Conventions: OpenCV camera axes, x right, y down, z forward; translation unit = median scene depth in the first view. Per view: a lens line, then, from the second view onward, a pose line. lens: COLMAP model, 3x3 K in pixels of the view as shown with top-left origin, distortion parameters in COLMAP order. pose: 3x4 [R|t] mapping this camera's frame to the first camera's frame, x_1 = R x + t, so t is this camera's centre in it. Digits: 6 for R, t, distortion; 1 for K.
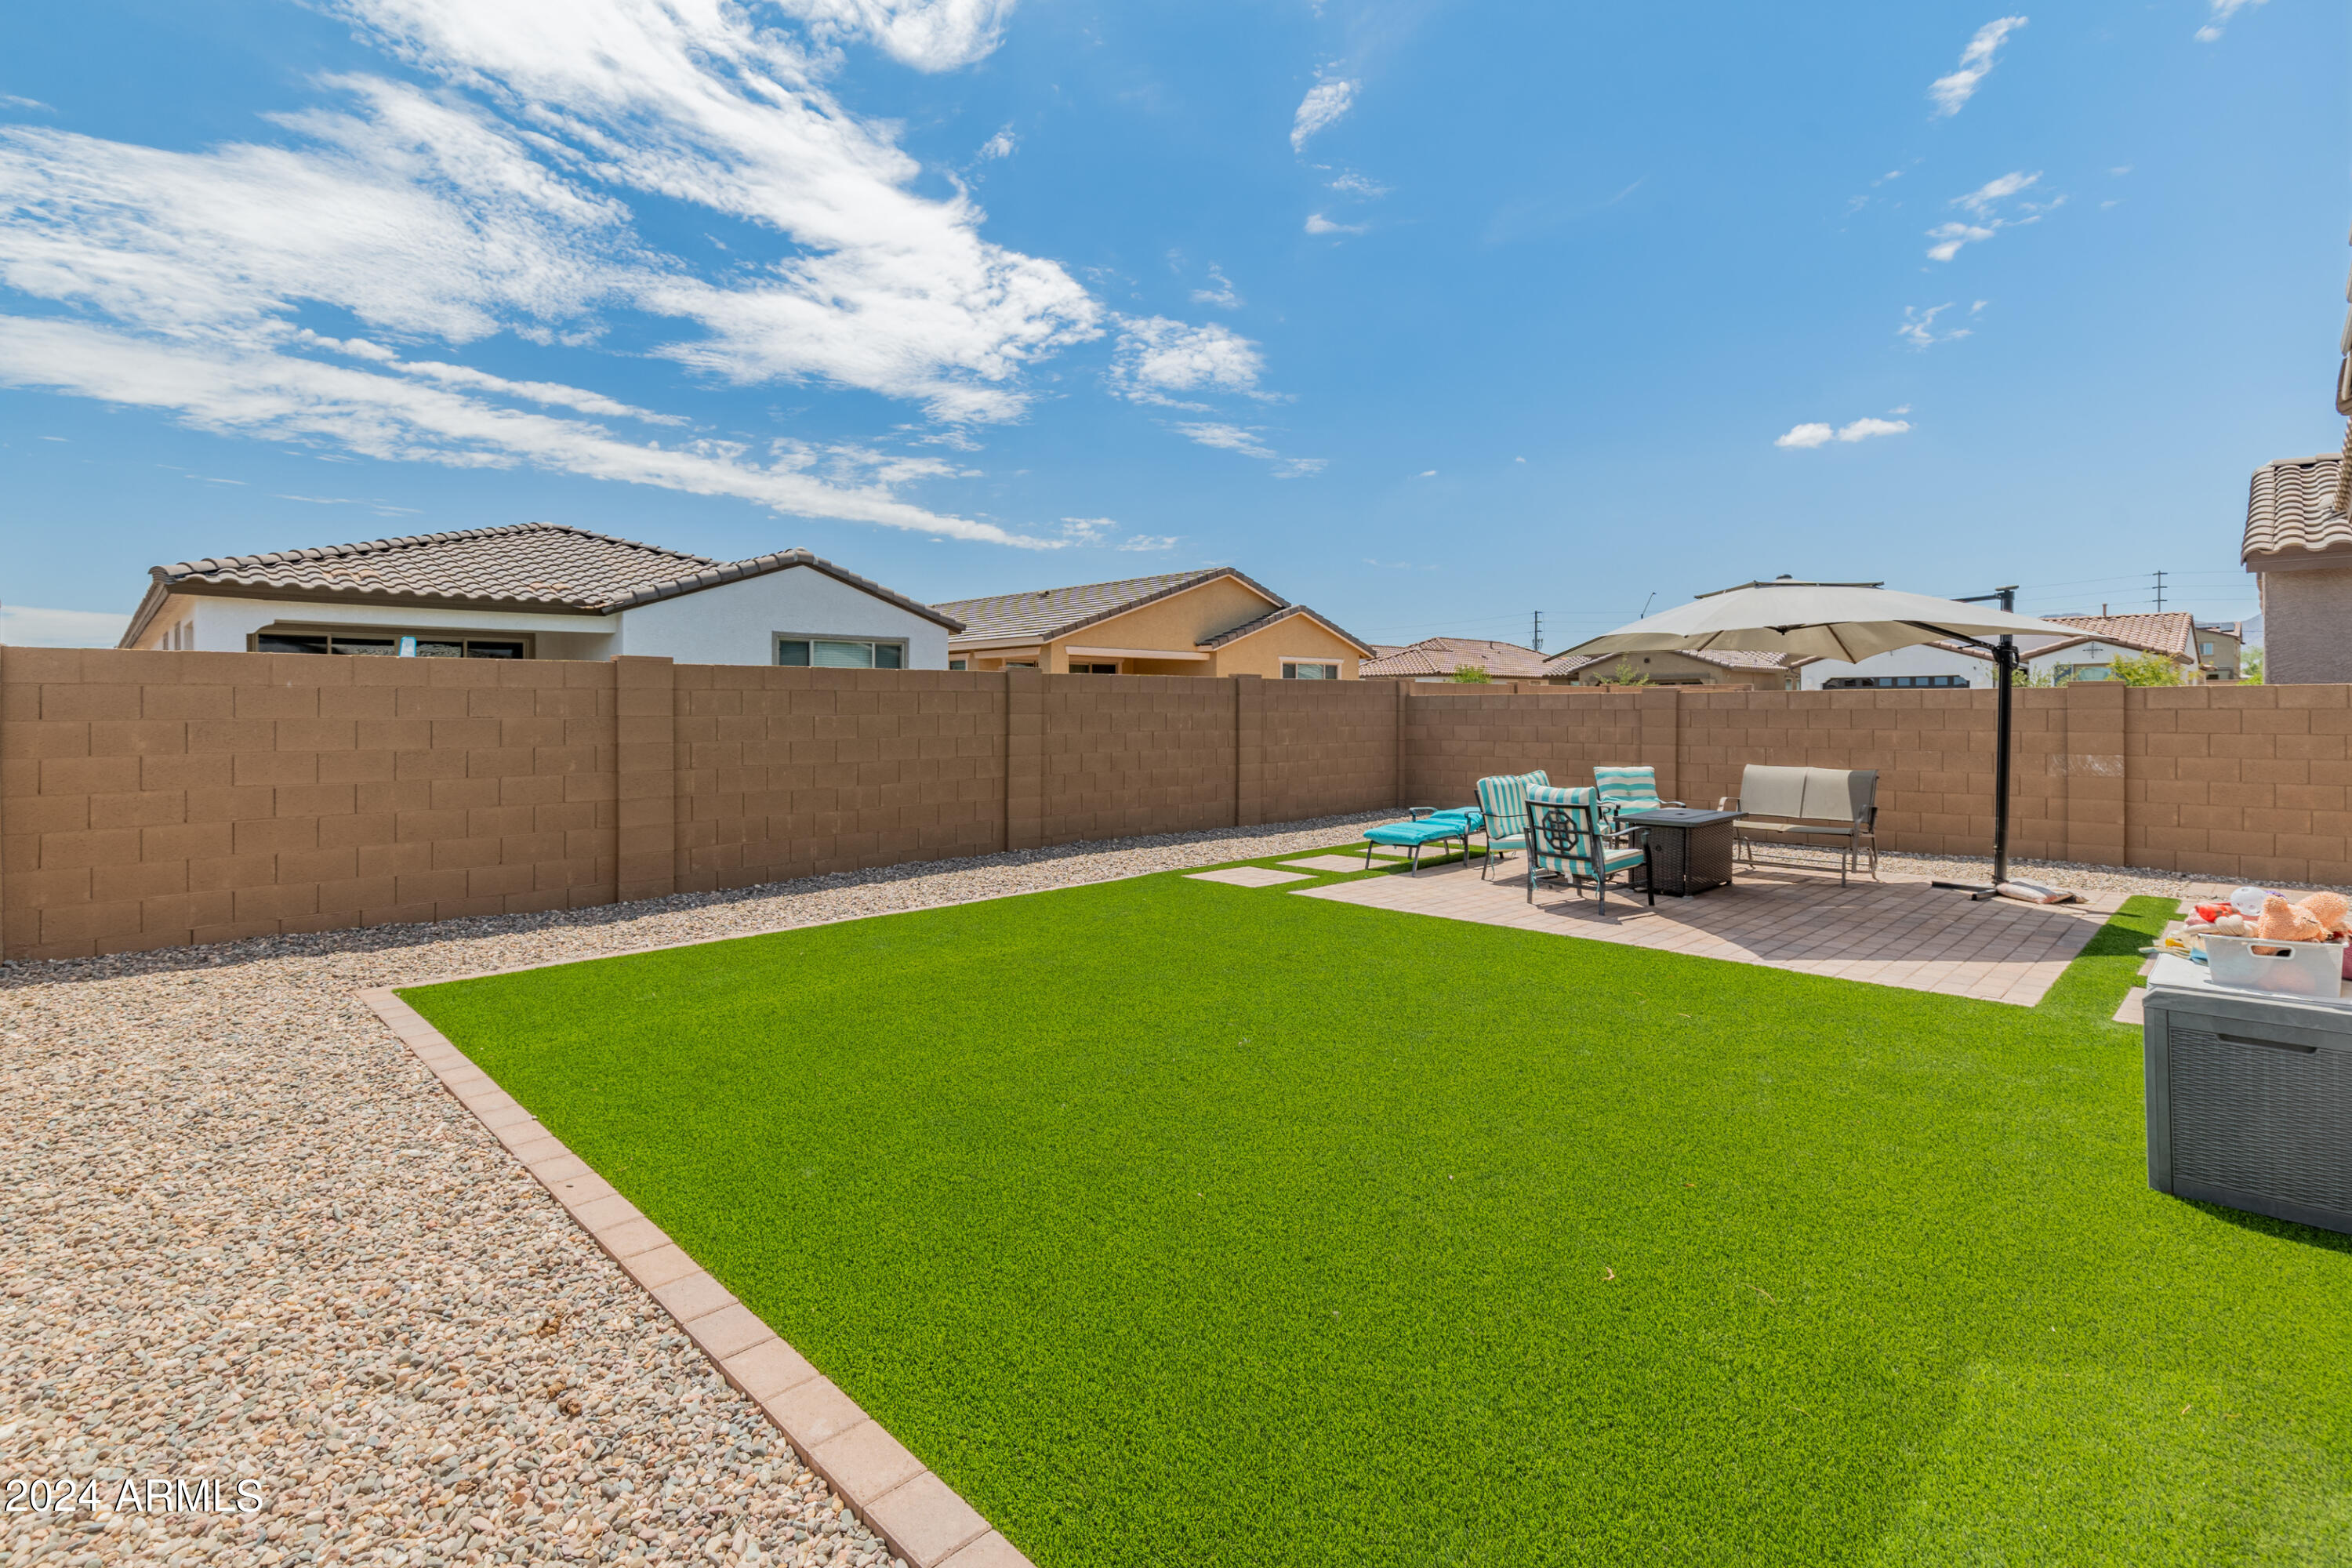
lens RADIAL K [[1112.6, 0, 1166.6], [0, 1112.6, 701.4], [0, 0, 1]] dist [0.002051, -0.000777]
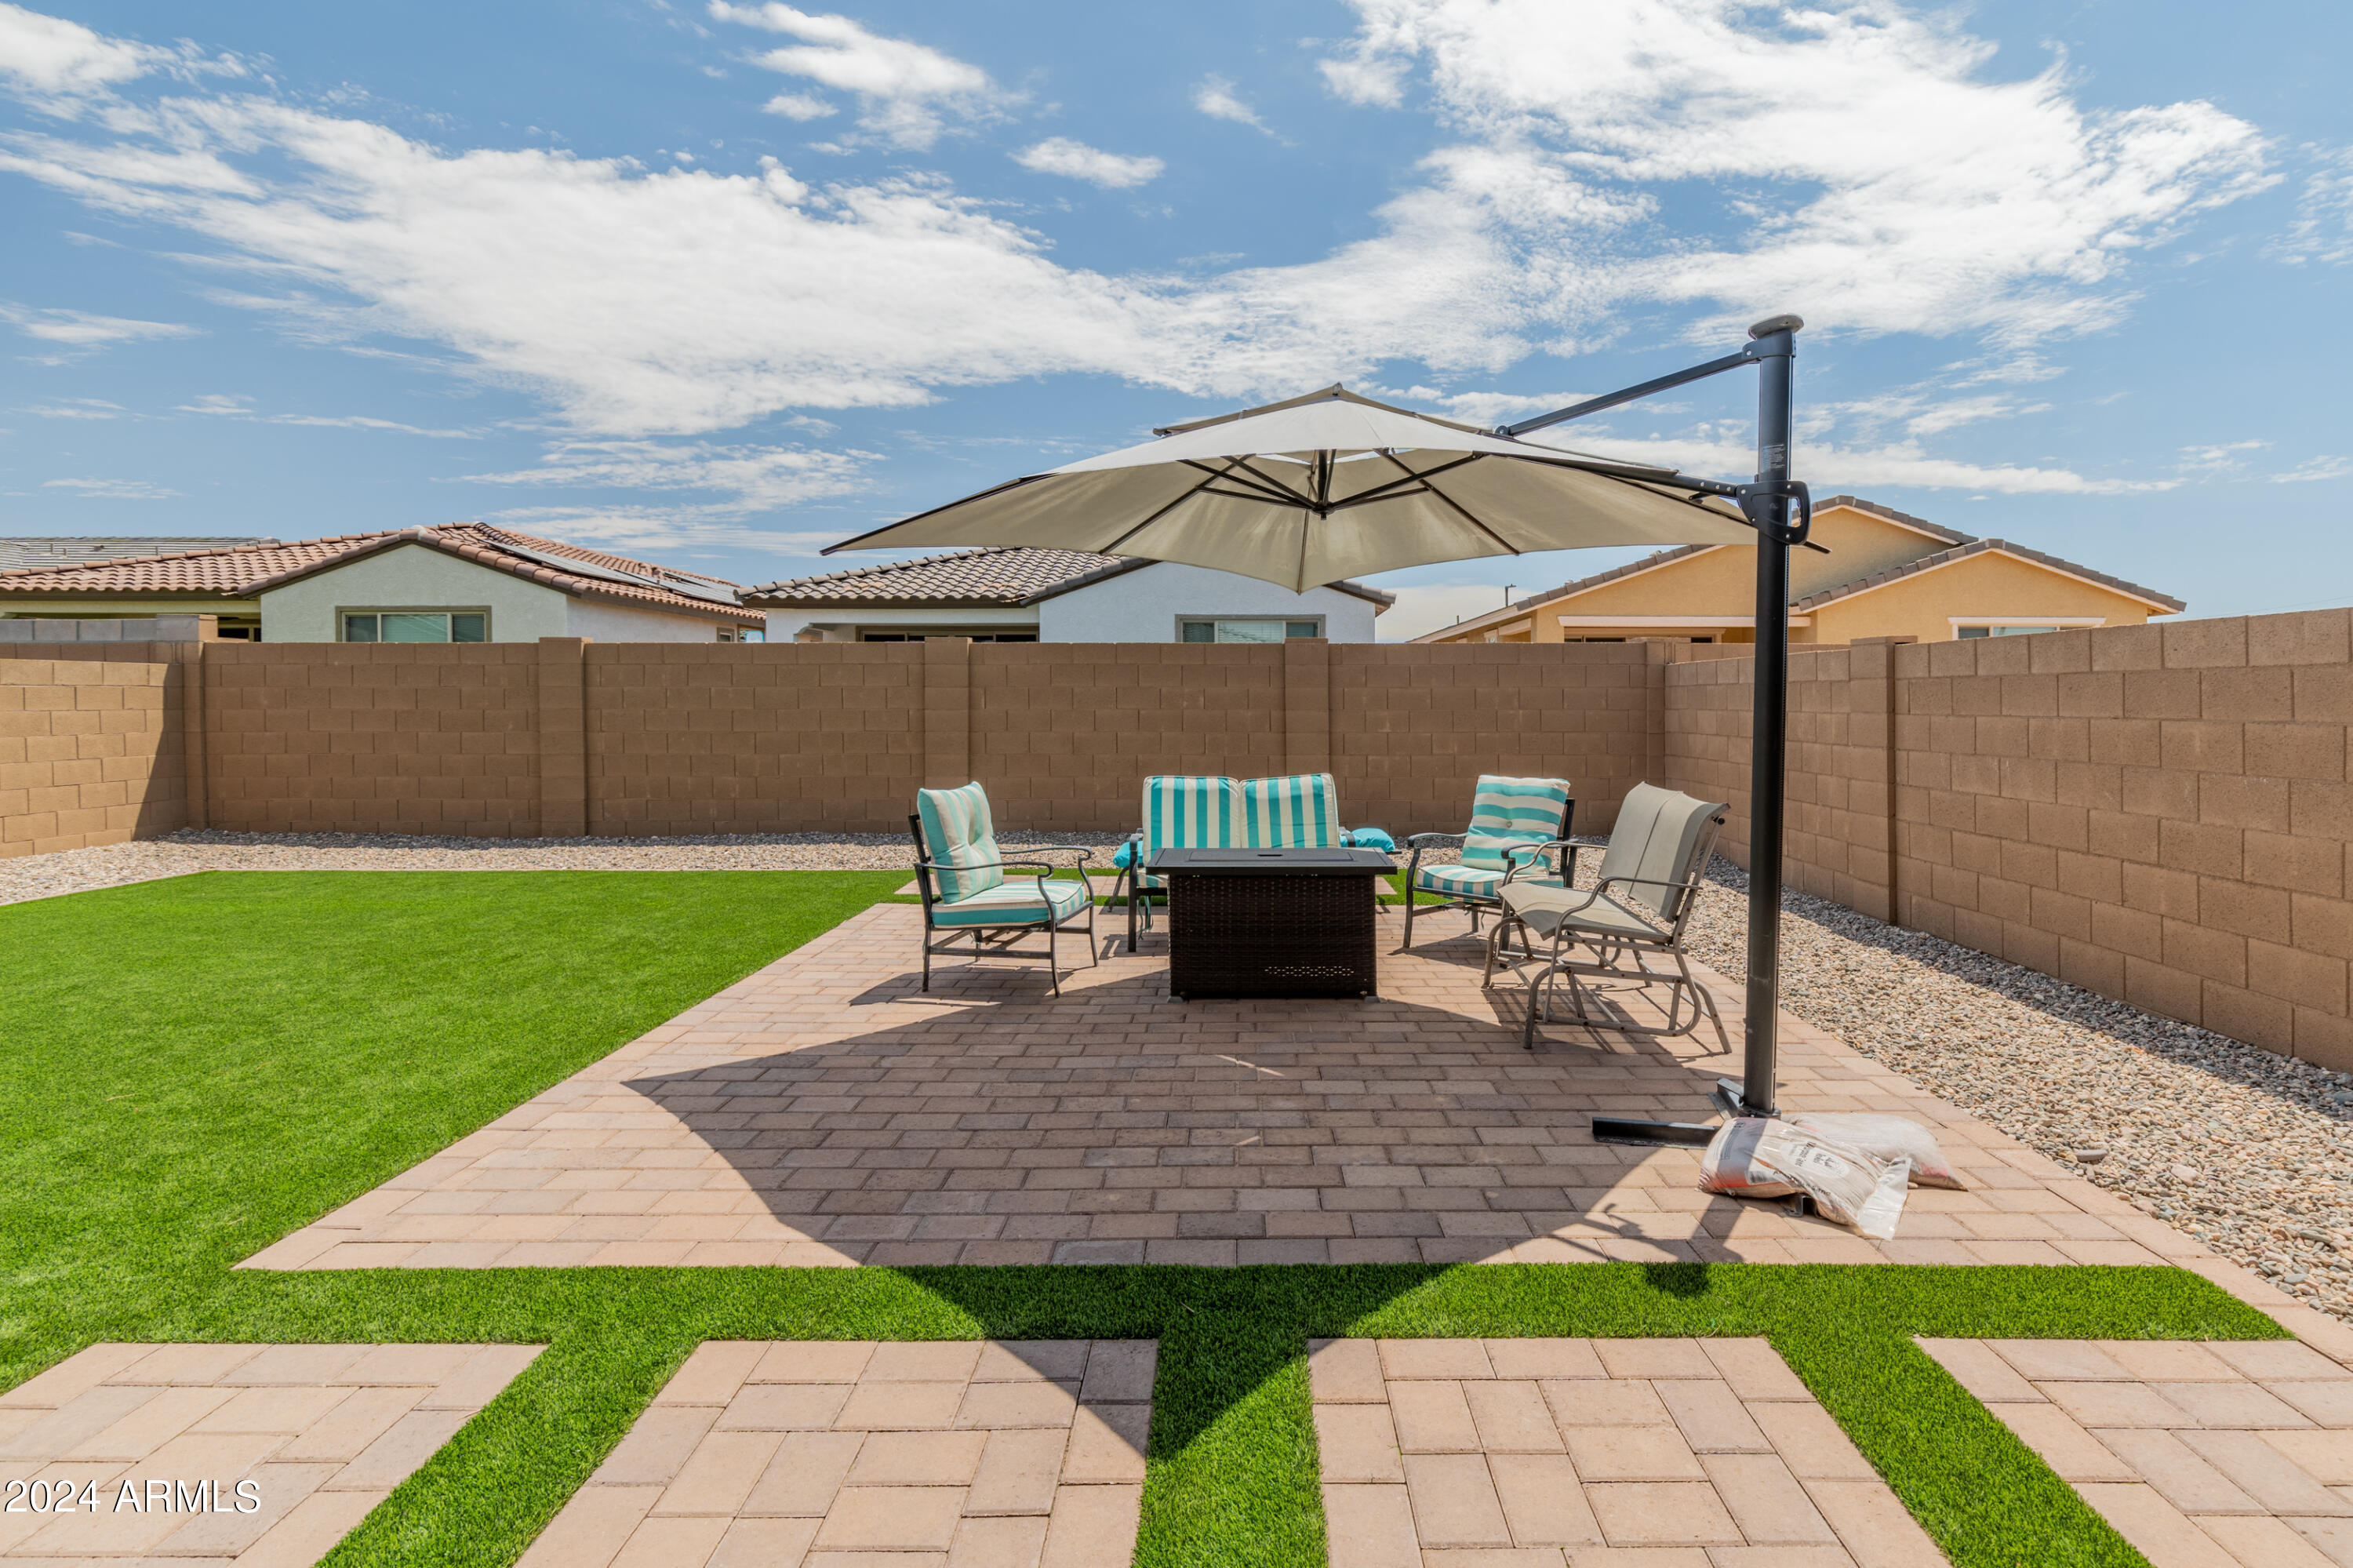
lens RADIAL K [[1152.0, 0, 1231.4], [0, 1152.0, 695.6], [0, 0, 1]] dist [0.001822, 0.000092]
pose [[0.716446, 0.001741, -0.697640, 0.721383], [-0.000615, 0.999998, 0.001864, 0.016635], [0.697642, -0.000906, 0.716446, 0.482008]]
